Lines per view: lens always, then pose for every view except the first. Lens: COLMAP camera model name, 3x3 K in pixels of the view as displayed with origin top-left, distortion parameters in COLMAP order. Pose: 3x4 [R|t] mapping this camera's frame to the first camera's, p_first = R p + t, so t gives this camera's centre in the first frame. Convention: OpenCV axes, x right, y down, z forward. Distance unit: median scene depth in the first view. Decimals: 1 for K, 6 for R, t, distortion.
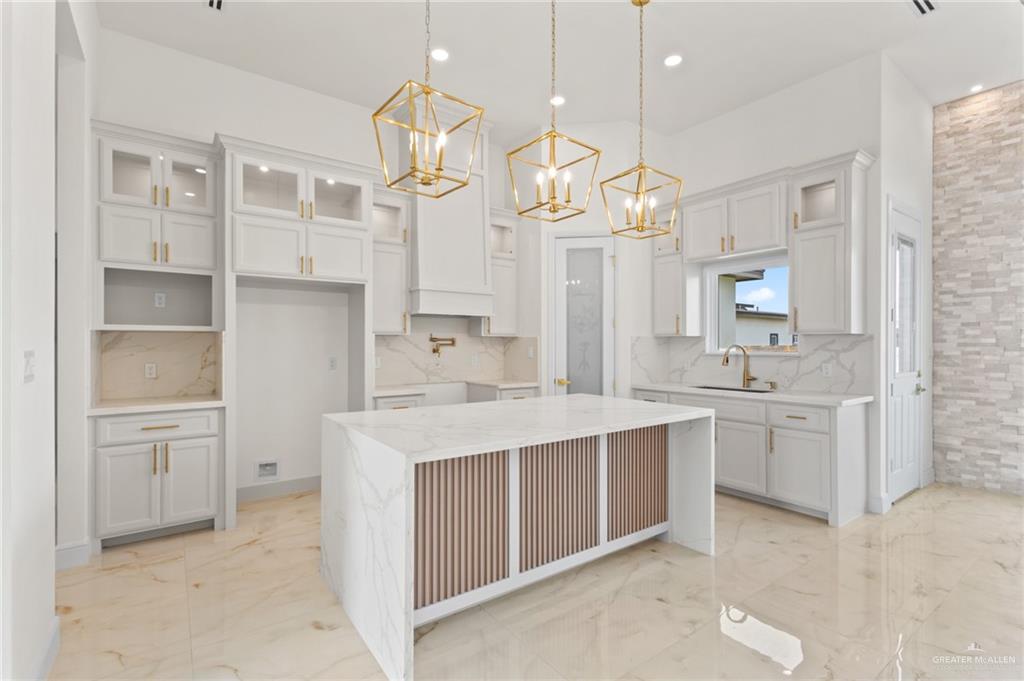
lens RADIAL K [[477.3, 0, 510.9], [0, 477.3, 341.6], [0, 0, 1]] dist [0.004012, 0.000410]
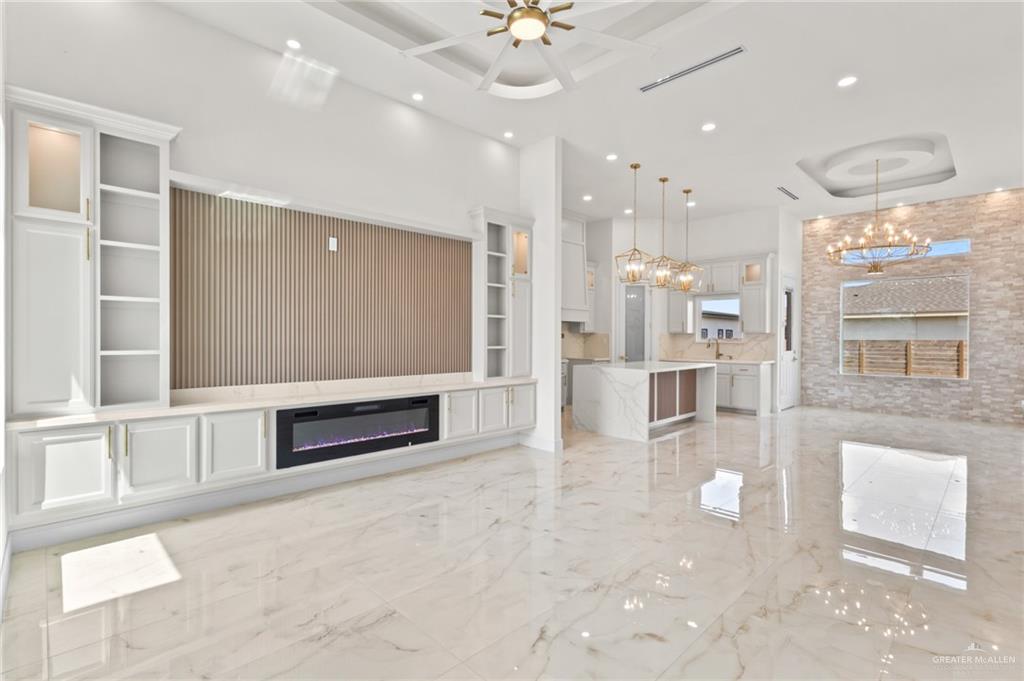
lens RADIAL K [[477.3, 0, 513.6], [0, 477.3, 340.0], [0, 0, 1]] dist [0.004012, 0.000410]
pose [[0.989458, 0.001775, 0.144808, -0.656134], [-0.003683, 0.999910, 0.012910, -0.006558], [-0.144772, -0.013307, 0.989376, -0.875797]]
